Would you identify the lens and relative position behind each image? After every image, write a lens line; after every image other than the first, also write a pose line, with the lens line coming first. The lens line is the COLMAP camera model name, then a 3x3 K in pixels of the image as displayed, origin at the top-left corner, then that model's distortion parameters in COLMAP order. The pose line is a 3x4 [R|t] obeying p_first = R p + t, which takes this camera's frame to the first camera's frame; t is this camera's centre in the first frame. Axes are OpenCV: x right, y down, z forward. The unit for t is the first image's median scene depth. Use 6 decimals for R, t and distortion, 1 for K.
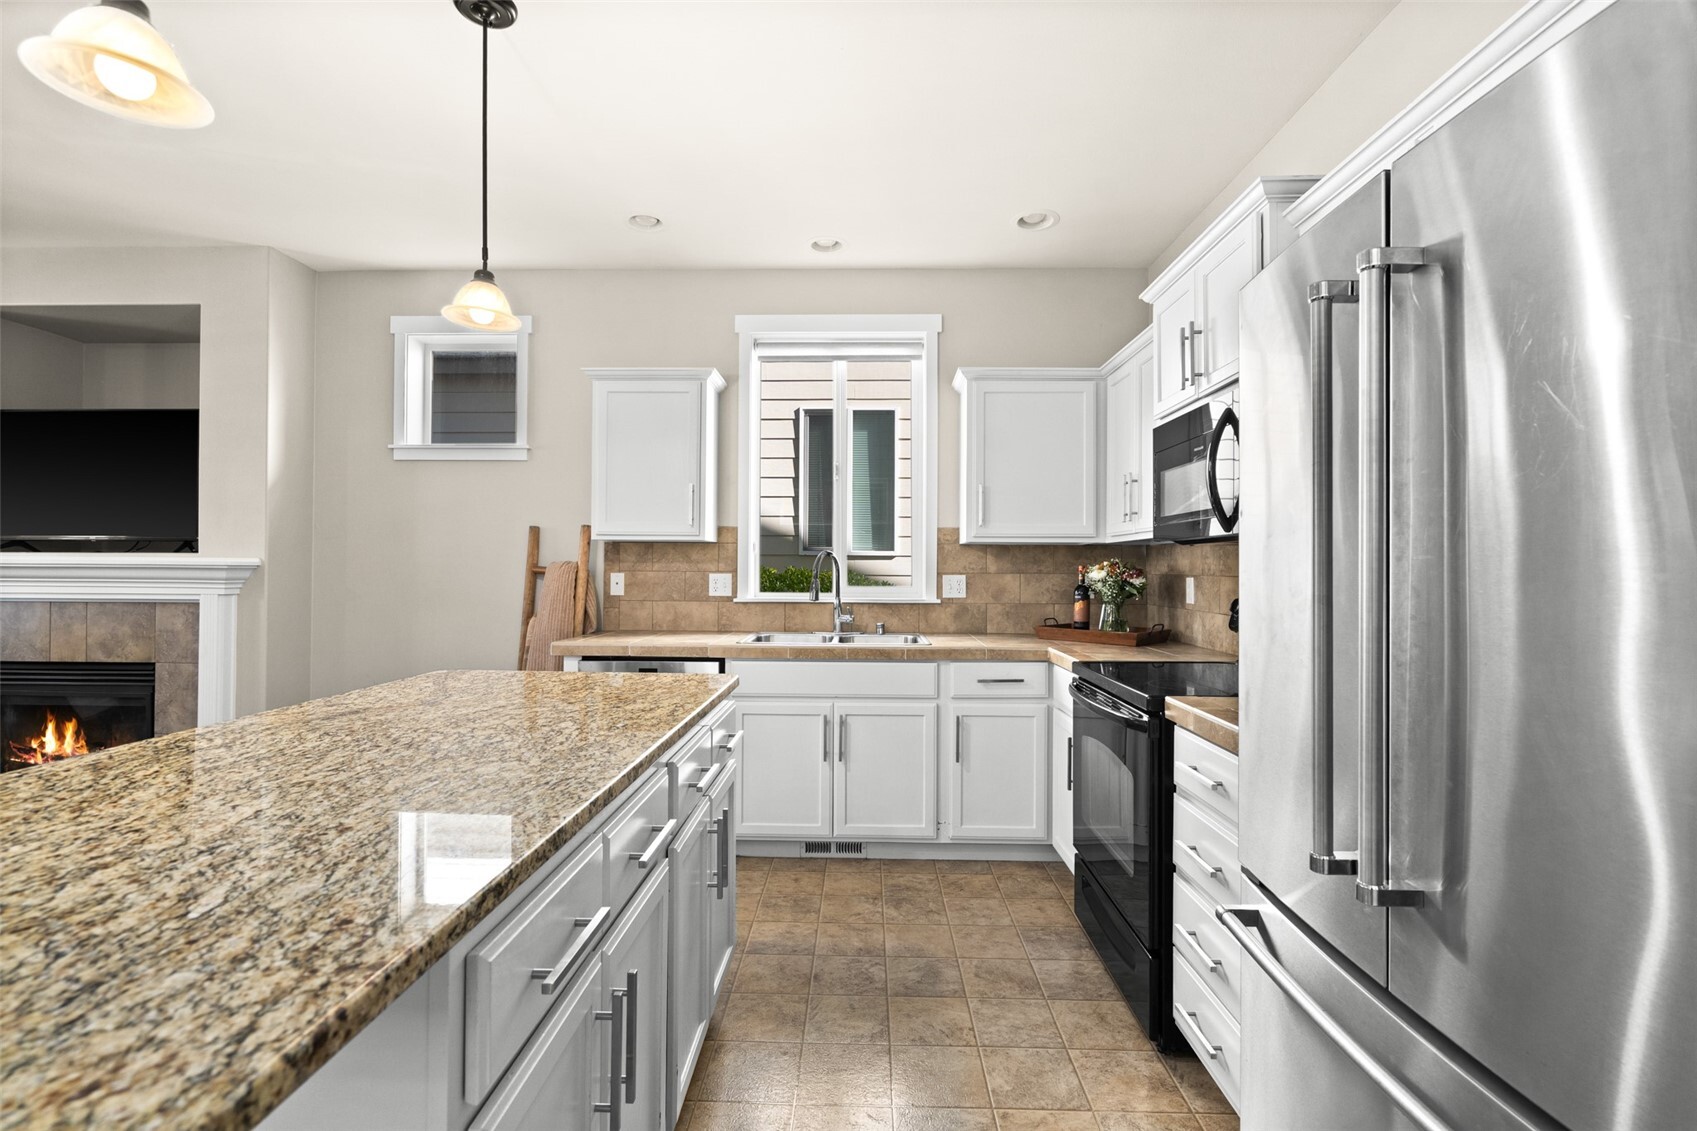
lens RADIAL K [[775.7, 0, 848.5], [0, 775.7, 565.5], [0, 0, 1]] dist [-0.001034, -0.000259]
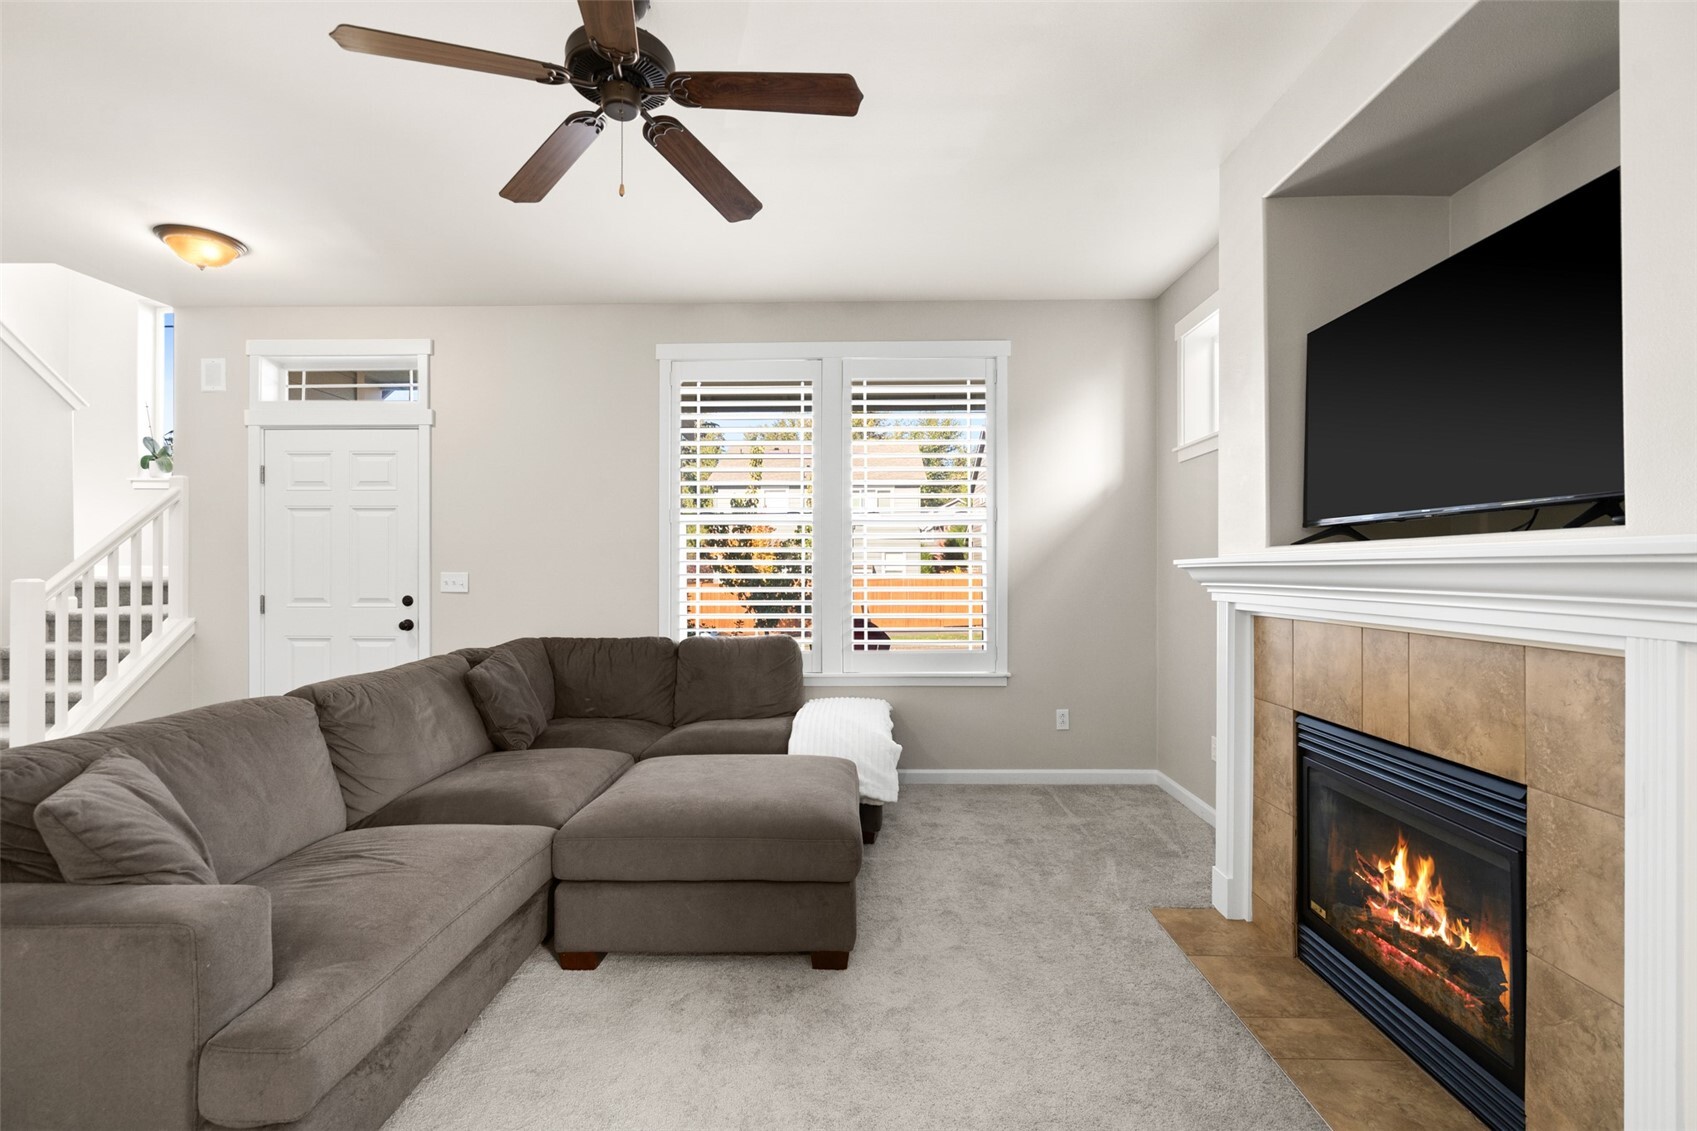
lens RADIAL K [[761.2, 0, 848.5], [0, 761.2, 565.5], [0, 0, 1]] dist [-0.001218, -0.000419]
pose [[-0.001978, -0.013561, -0.999906, -0.467750], [0.009178, 0.999866, -0.013578, 0.006062], [0.999956, -0.009204, -0.001854, 0.620912]]
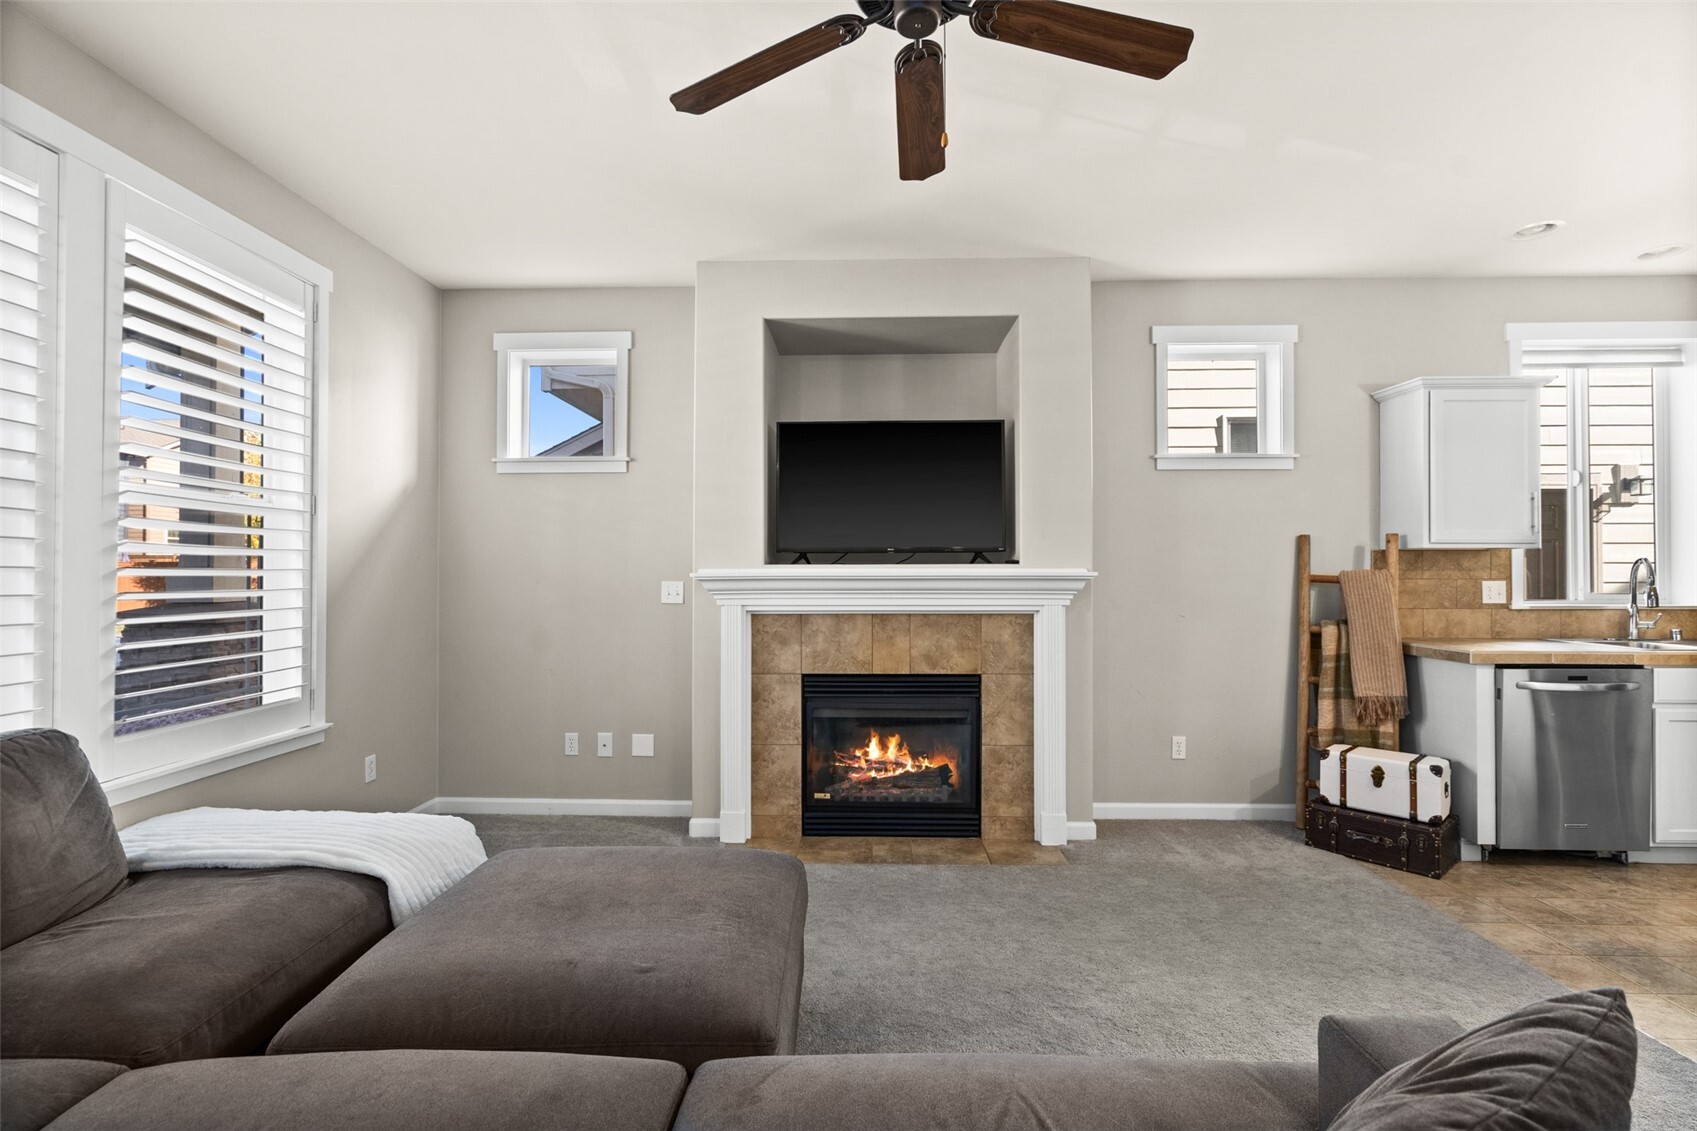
lens RADIAL K [[761.2, 0, 848.5], [0, 761.2, 565.5], [0, 0, 1]] dist [-0.001218, -0.000419]
pose [[0.999864, -0.007913, -0.014488, -1.039156], [0.007772, 0.999922, -0.009800, -0.006472], [0.014564, 0.009686, 0.999847, 0.017021]]
